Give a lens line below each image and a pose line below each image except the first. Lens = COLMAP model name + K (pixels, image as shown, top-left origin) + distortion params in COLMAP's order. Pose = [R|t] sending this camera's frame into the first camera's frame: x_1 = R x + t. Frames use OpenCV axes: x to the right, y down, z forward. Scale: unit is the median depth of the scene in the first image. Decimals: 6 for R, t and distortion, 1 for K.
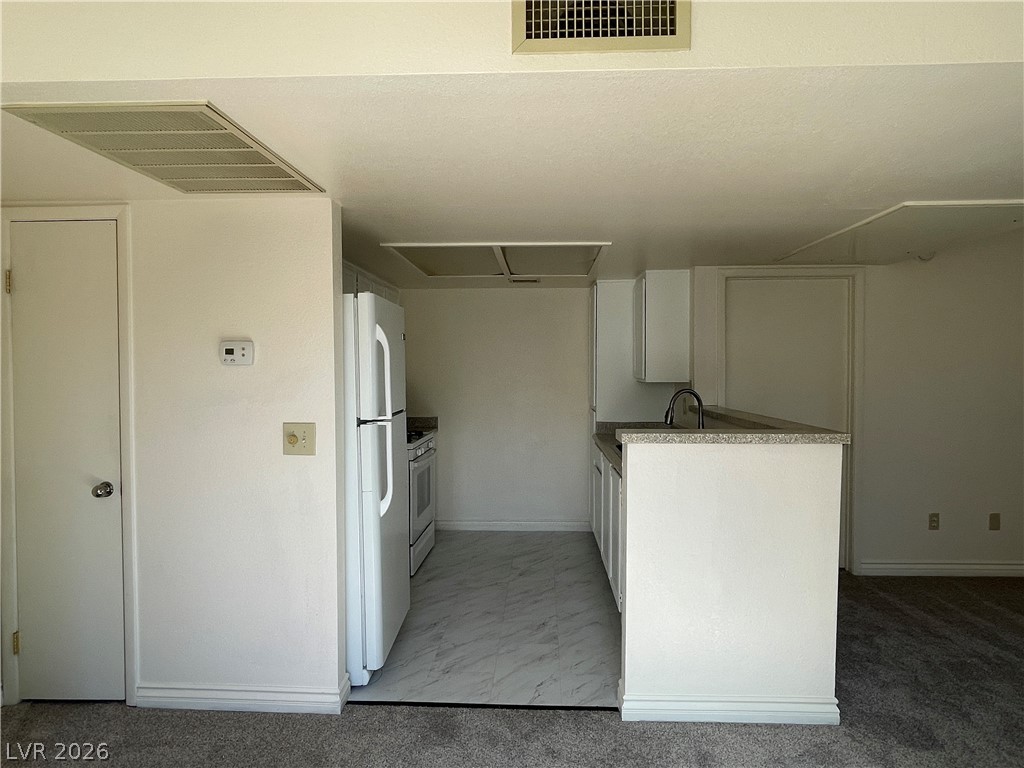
lens RADIAL K [[619.6, 0, 516.8], [0, 619.6, 379.2], [0, 0, 1]] dist [-0.004072, -0.002192]
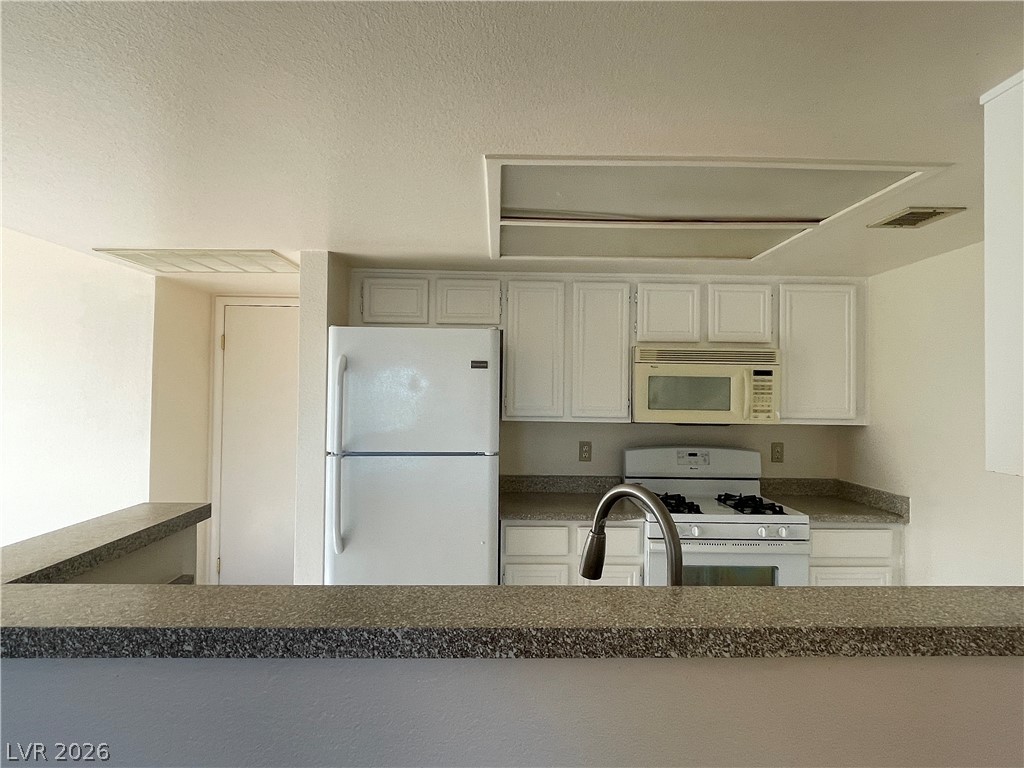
lens RADIAL K [[619.6, 0, 518.1], [0, 619.6, 383.8], [0, 0, 1]] dist [-0.004072, -0.002192]
pose [[0.071799, -0.011401, -0.997354, 0.789242], [-0.033105, 0.999357, -0.013807, -0.041375], [0.996870, 0.034009, 0.071375, 1.223838]]
